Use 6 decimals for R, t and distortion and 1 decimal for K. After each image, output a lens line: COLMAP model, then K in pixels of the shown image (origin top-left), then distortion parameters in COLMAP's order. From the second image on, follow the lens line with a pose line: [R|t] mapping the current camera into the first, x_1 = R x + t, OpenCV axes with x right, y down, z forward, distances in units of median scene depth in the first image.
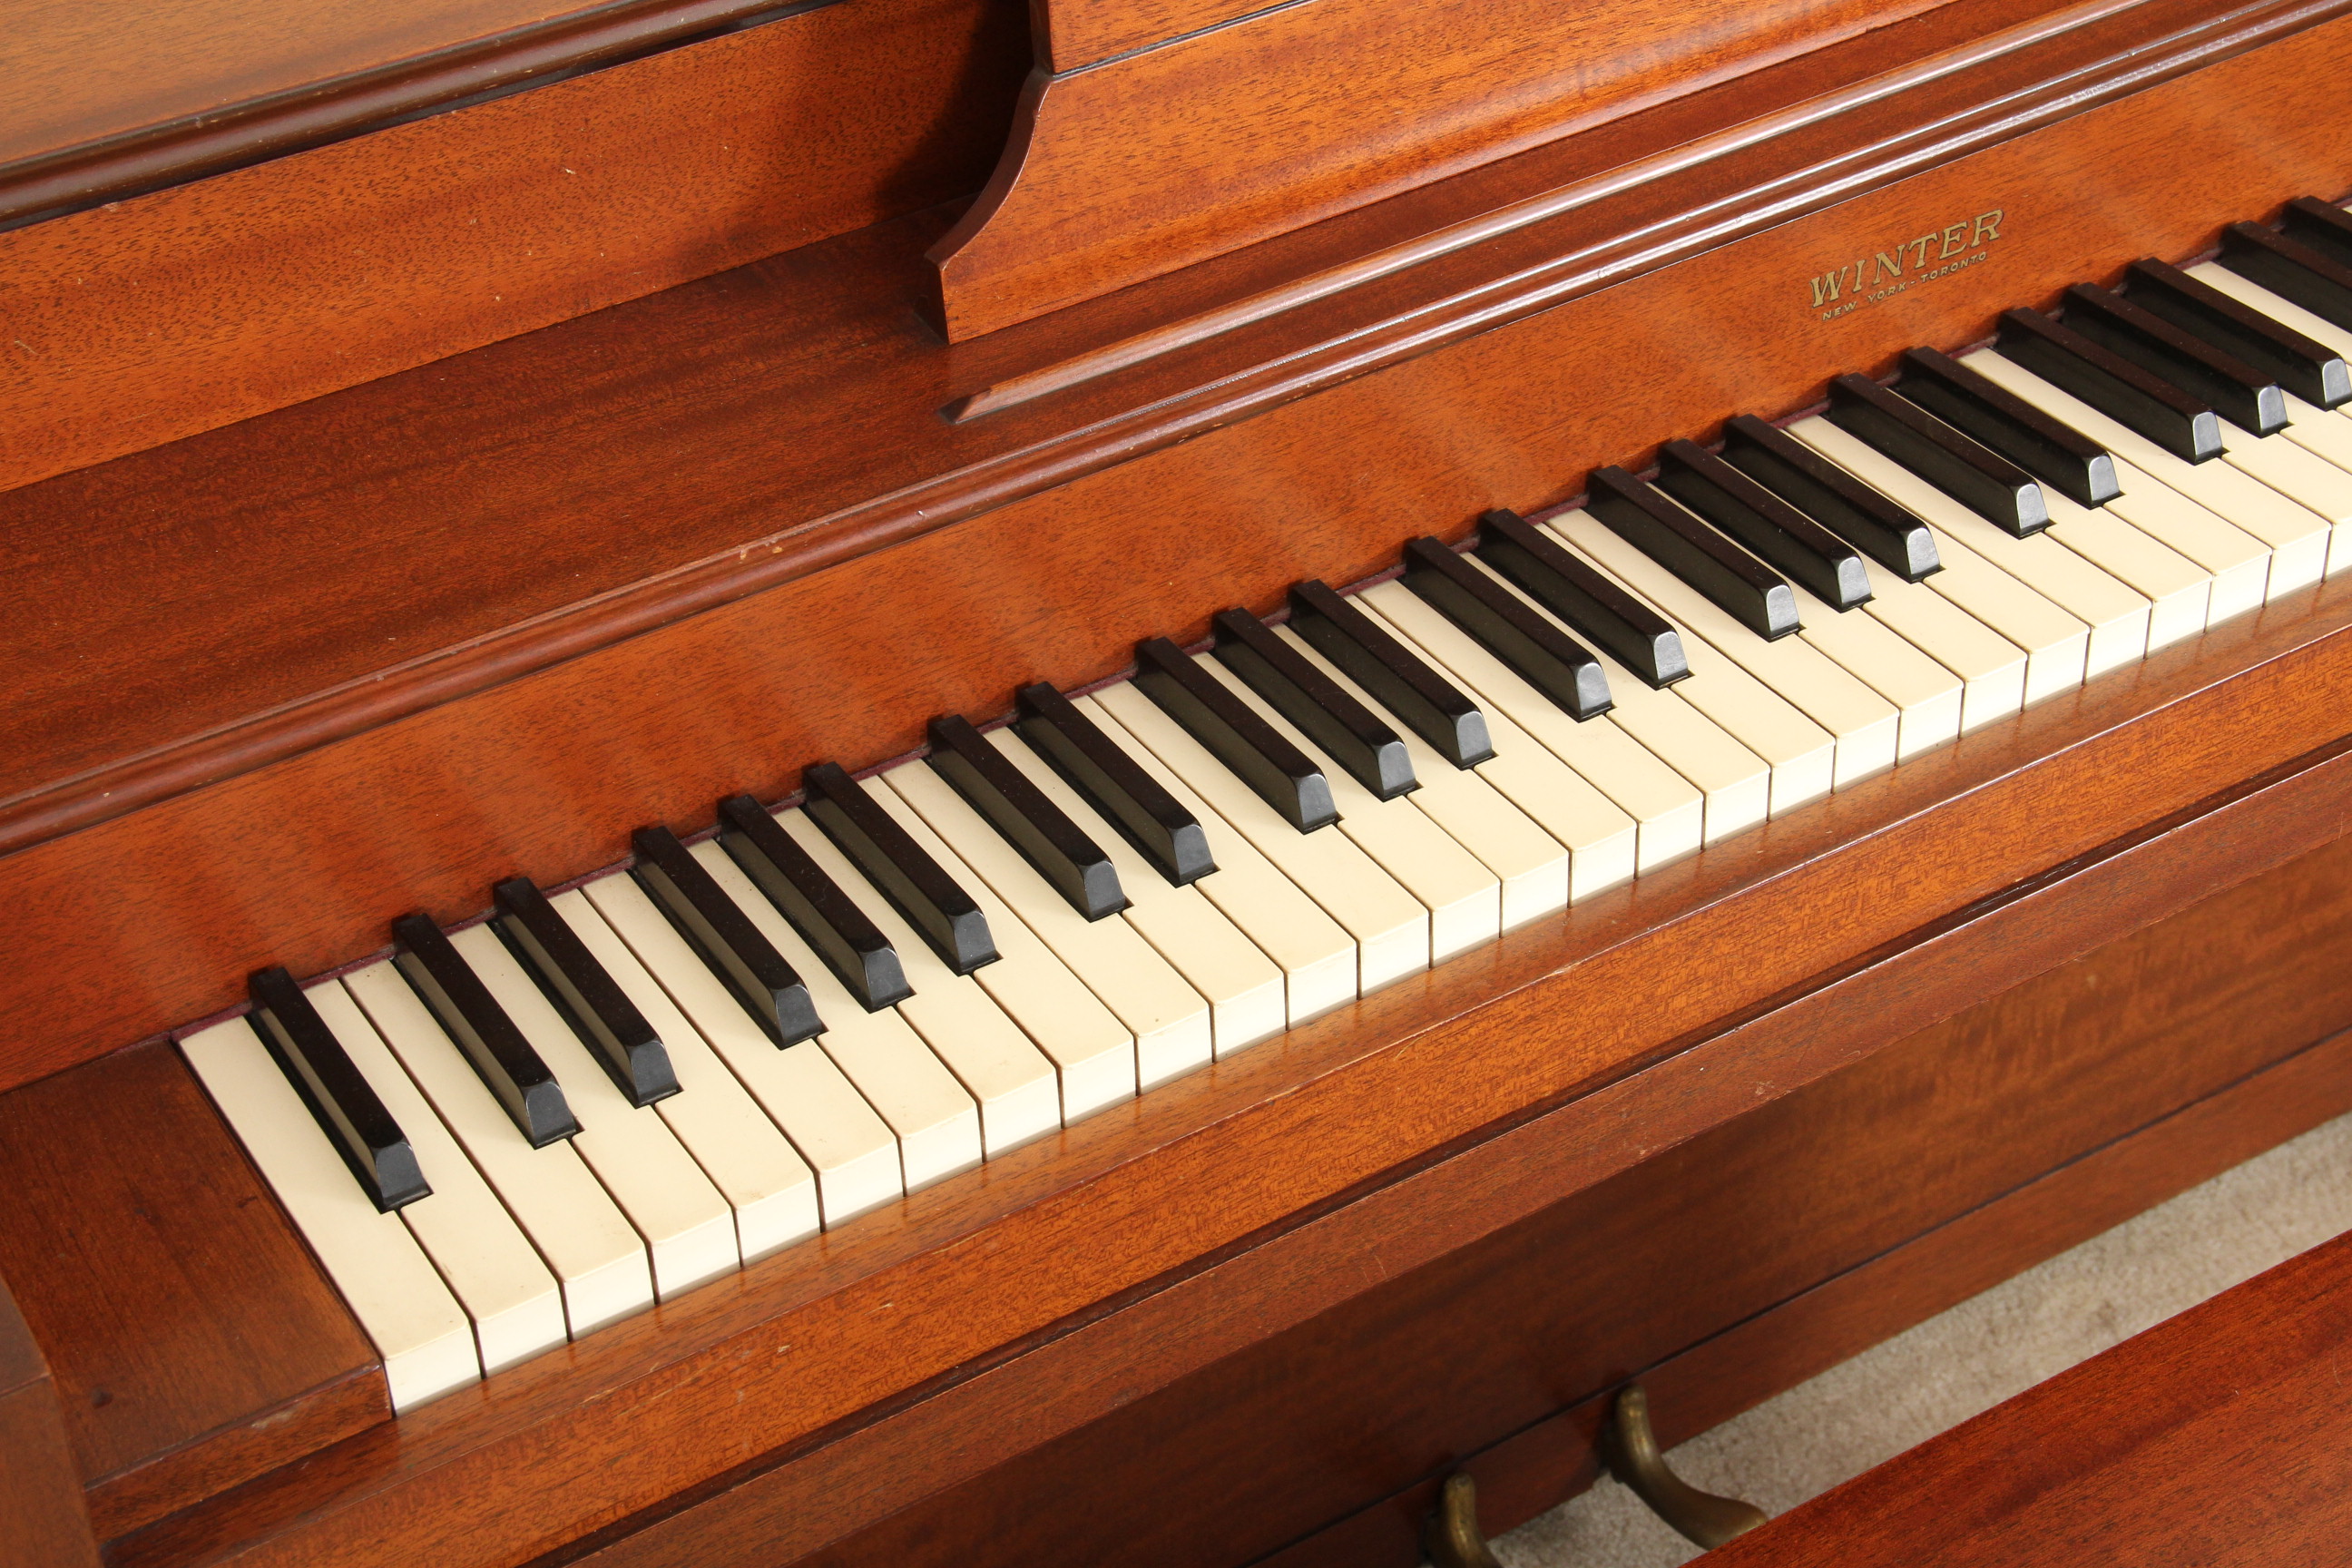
lens RADIAL K [[3978.6, 0, 1176.0], [0, 3978.6, 784.0], [0, 0, 1]] dist [0.151231, 0.127197]
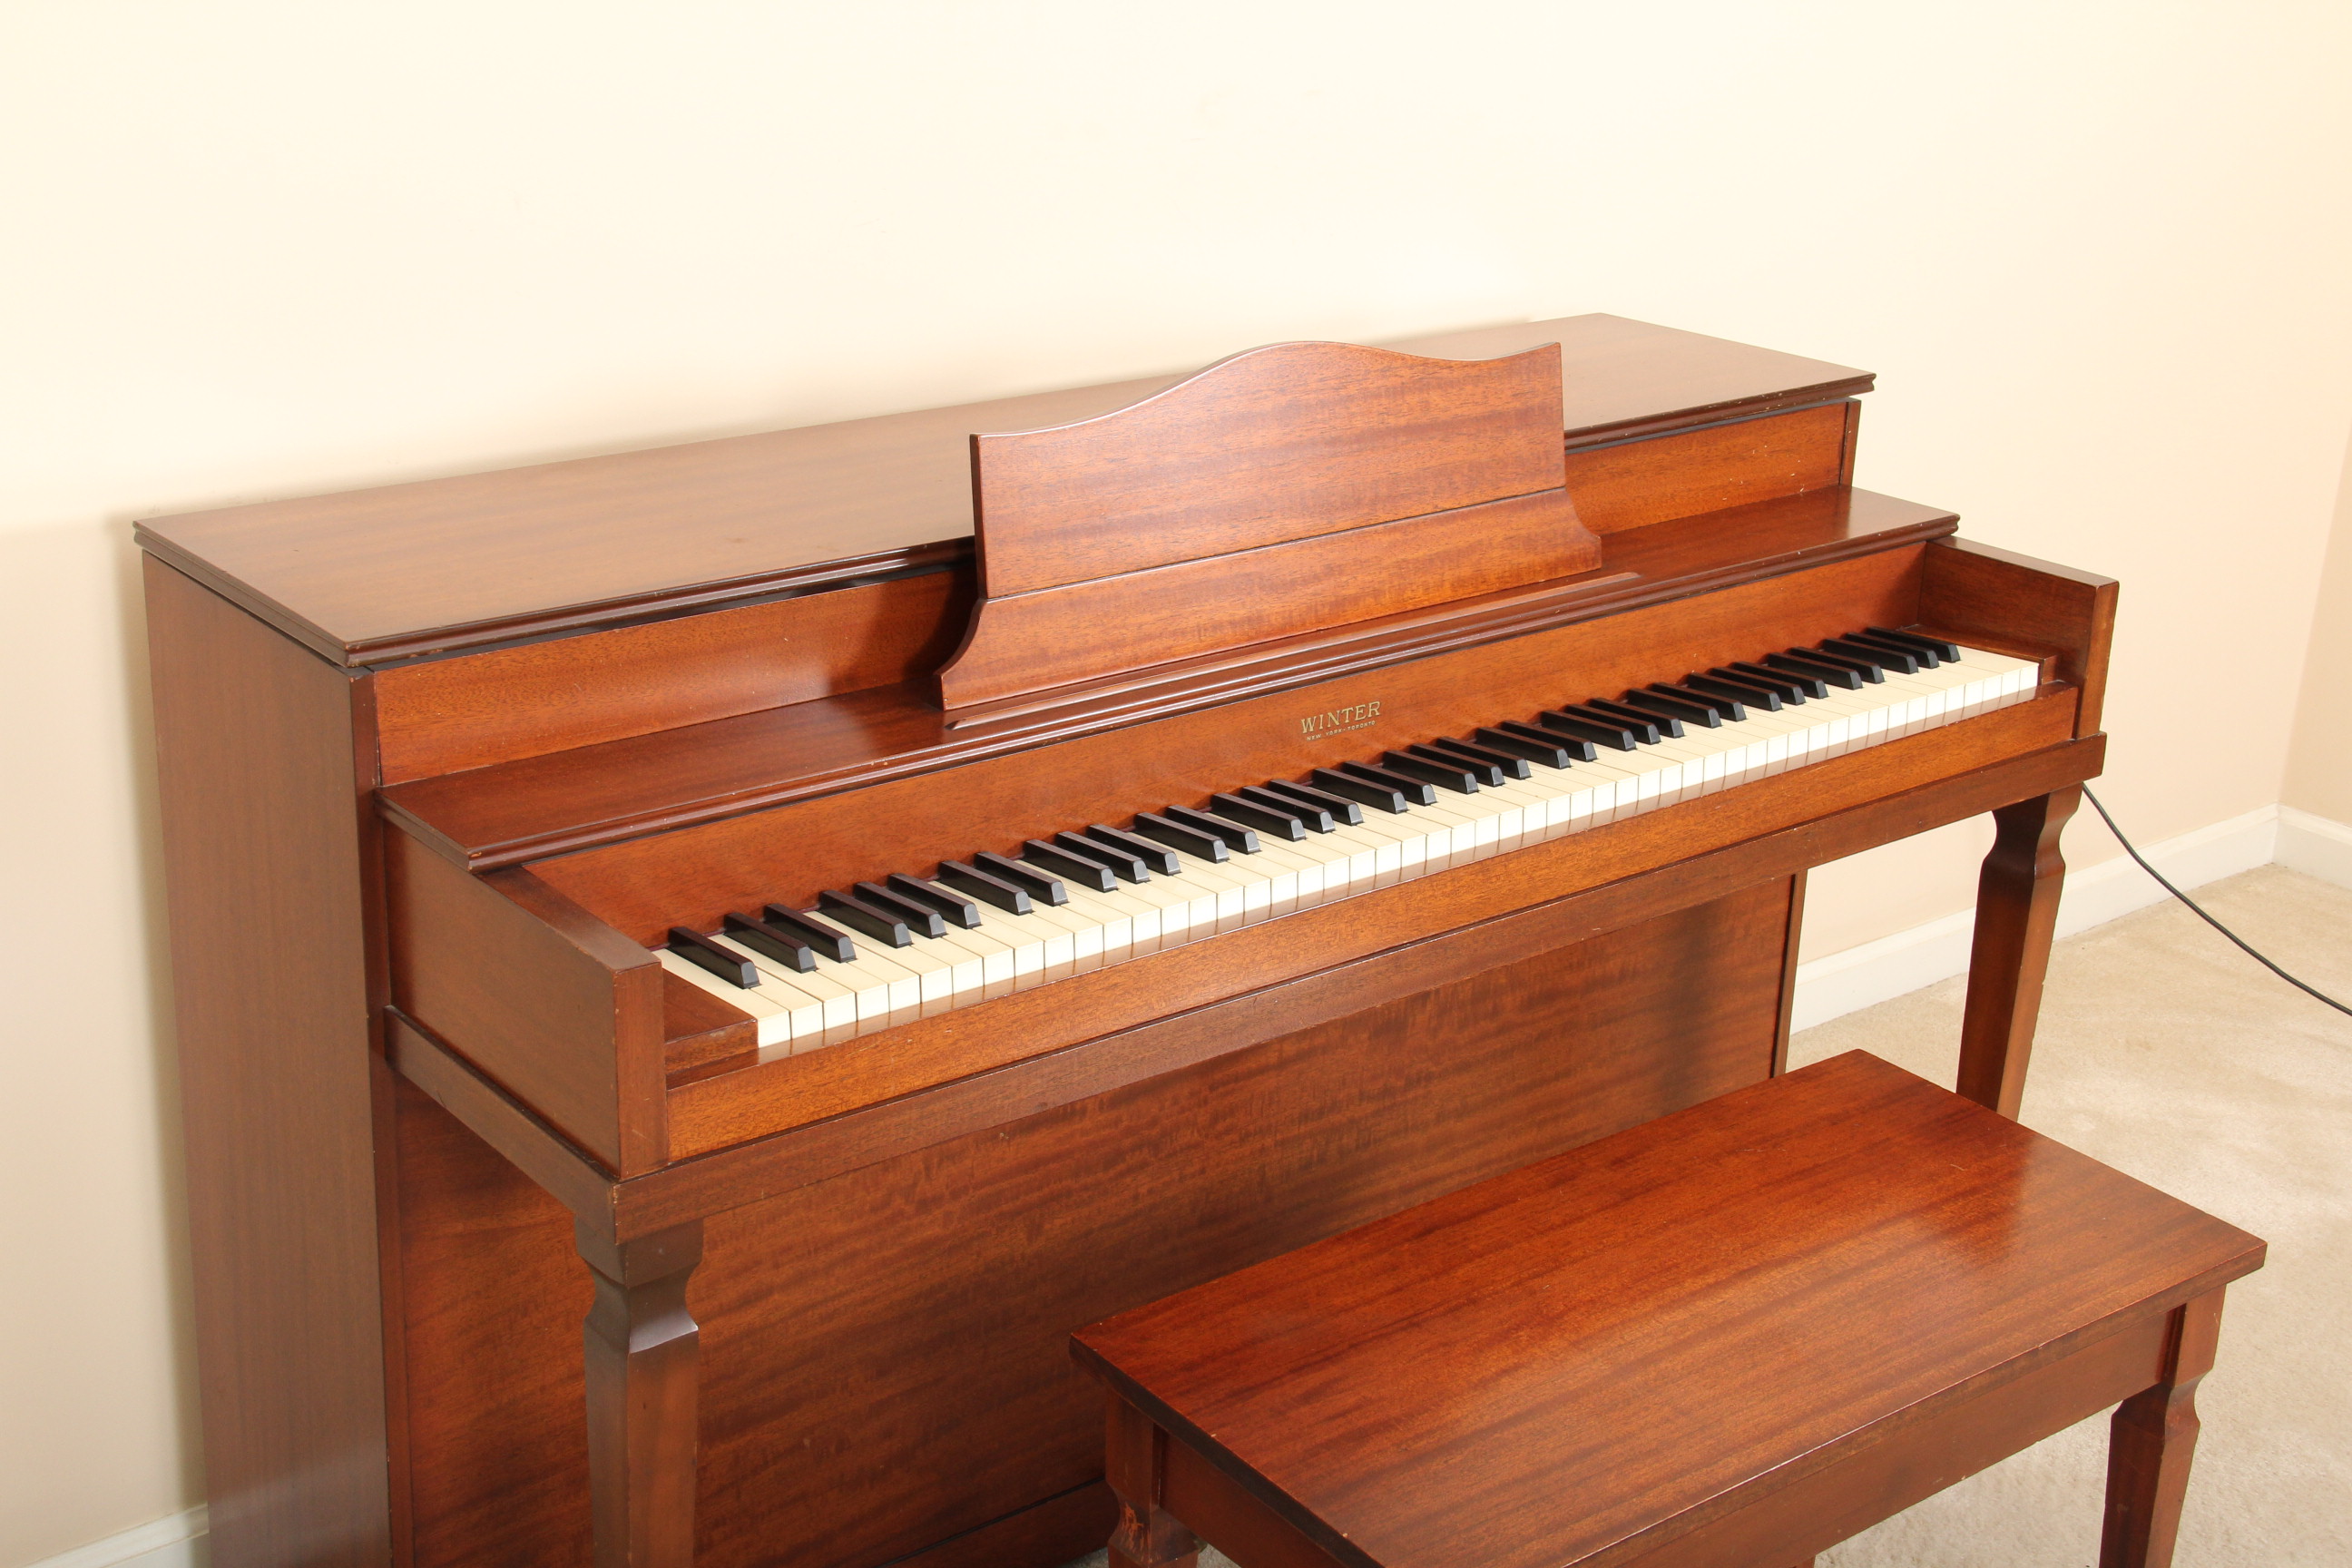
lens RADIAL K [[3084.1, 0, 1176.0], [0, 3084.1, 784.0], [0, 0, 1]] dist [0.006700, -0.000430]
pose [[0.992598, -0.009682, 0.121057, -0.142402], [0.048592, 0.945211, -0.322824, 0.529085], [-0.111299, 0.326317, 0.938685, -0.719734]]
